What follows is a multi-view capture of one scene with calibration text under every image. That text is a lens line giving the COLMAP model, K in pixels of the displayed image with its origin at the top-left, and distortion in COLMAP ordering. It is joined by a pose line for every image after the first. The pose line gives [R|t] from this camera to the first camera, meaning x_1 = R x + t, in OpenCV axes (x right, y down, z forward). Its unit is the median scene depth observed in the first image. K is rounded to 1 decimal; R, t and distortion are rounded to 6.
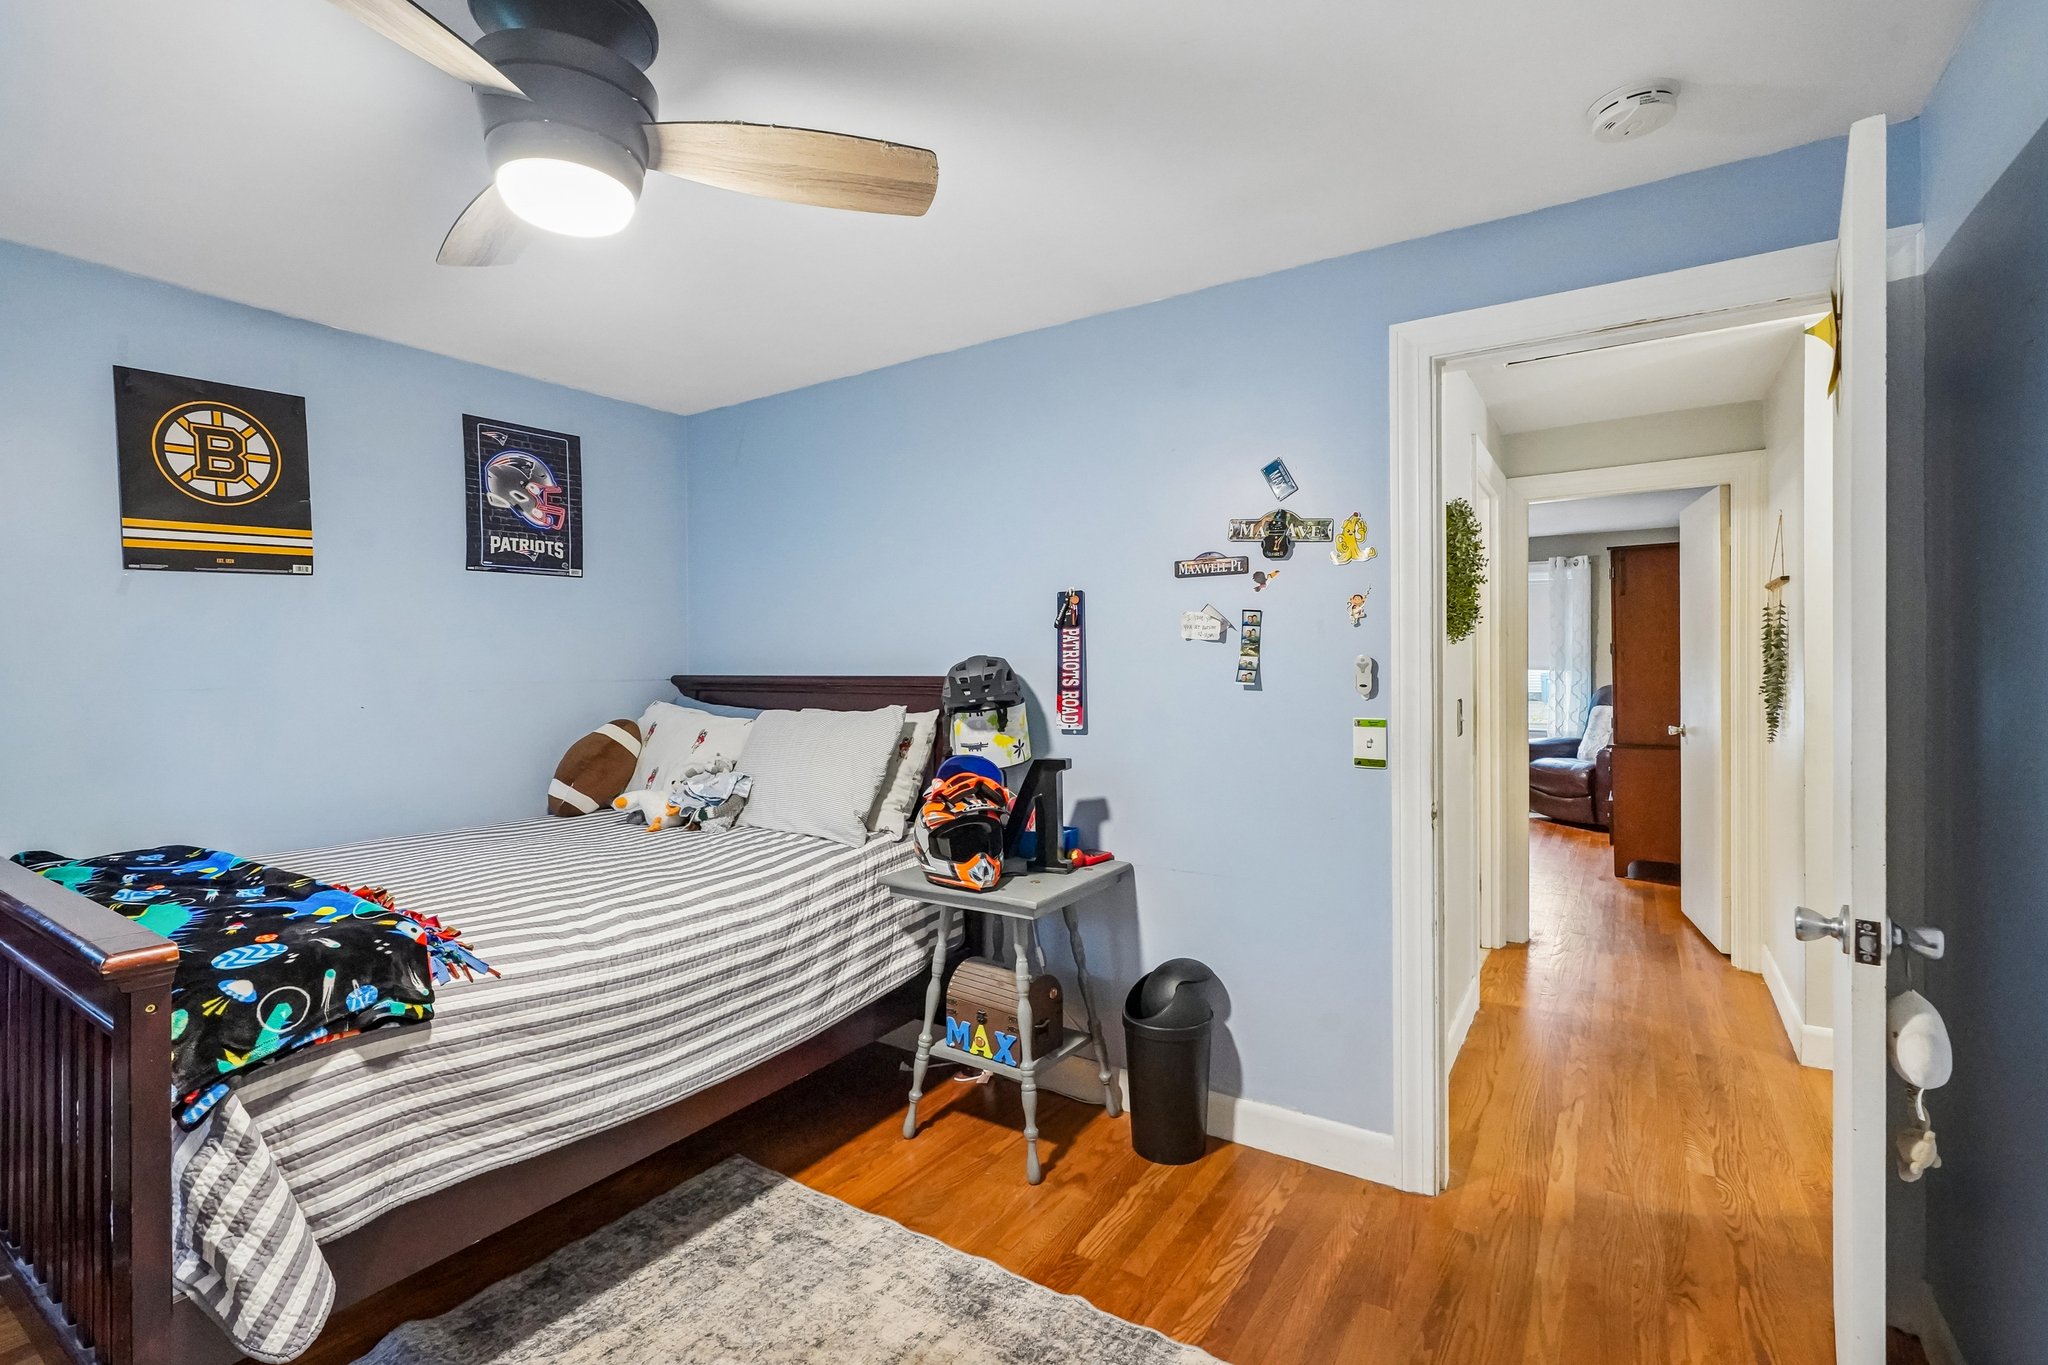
lens RADIAL K [[956.1, 0, 1016.0], [0, 956.1, 681.4], [0, 0, 1]] dist [-0.008032, 0.000337]
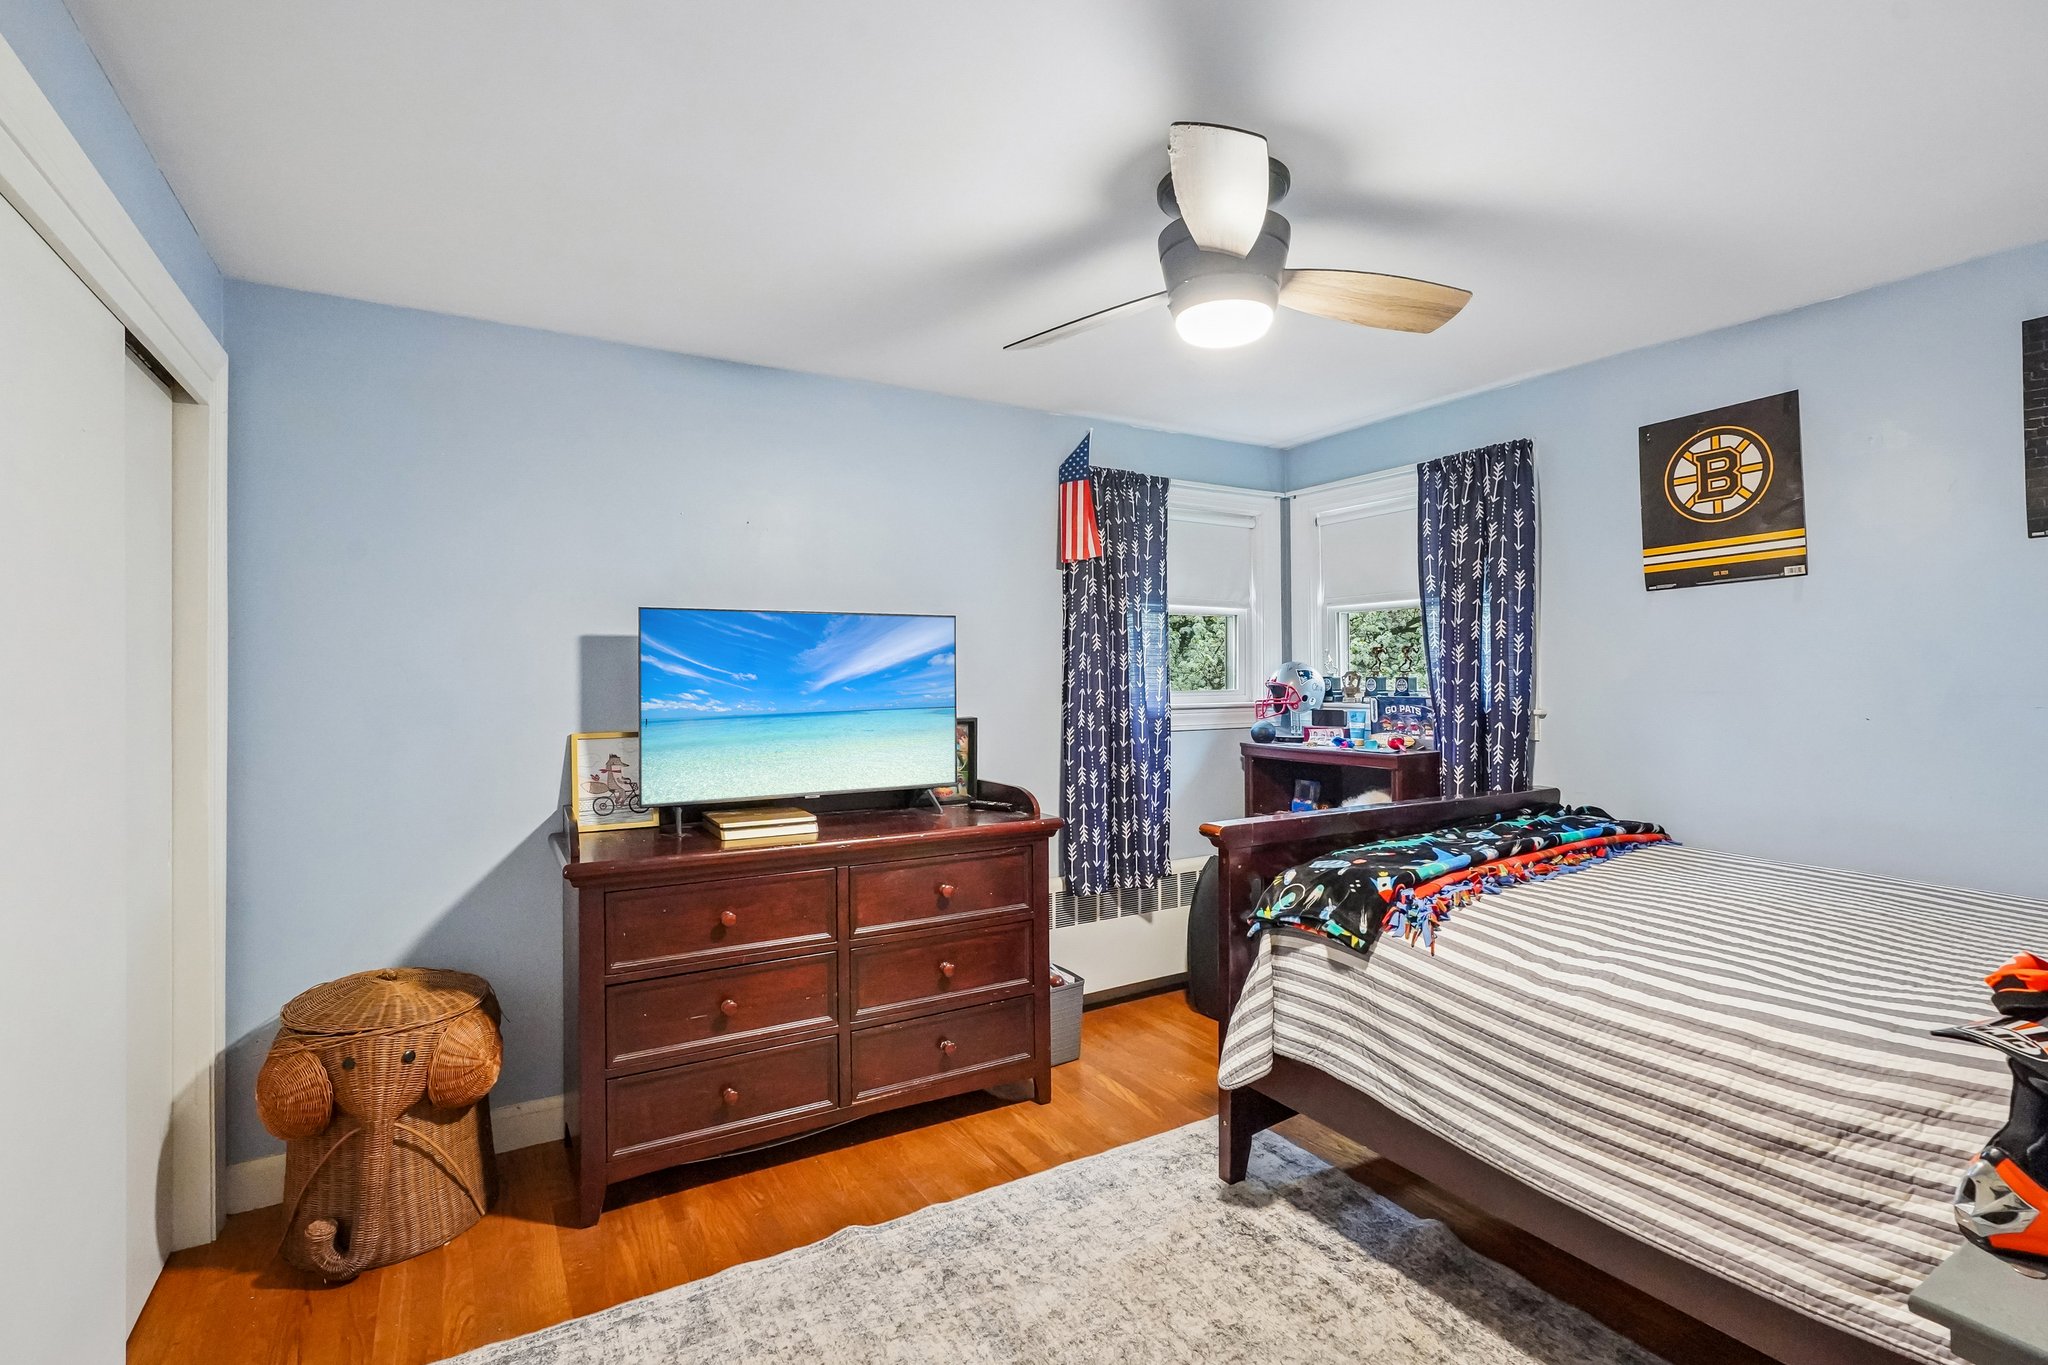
lens RADIAL K [[956.1, 0, 1016.0], [0, 956.1, 681.4], [0, 0, 1]] dist [-0.008032, 0.000337]
pose [[-0.451810, 0.019341, -0.891904, 0.523816], [-0.009284, 0.999609, 0.026379, -0.027189], [0.892066, 0.020199, -0.451454, 0.833712]]
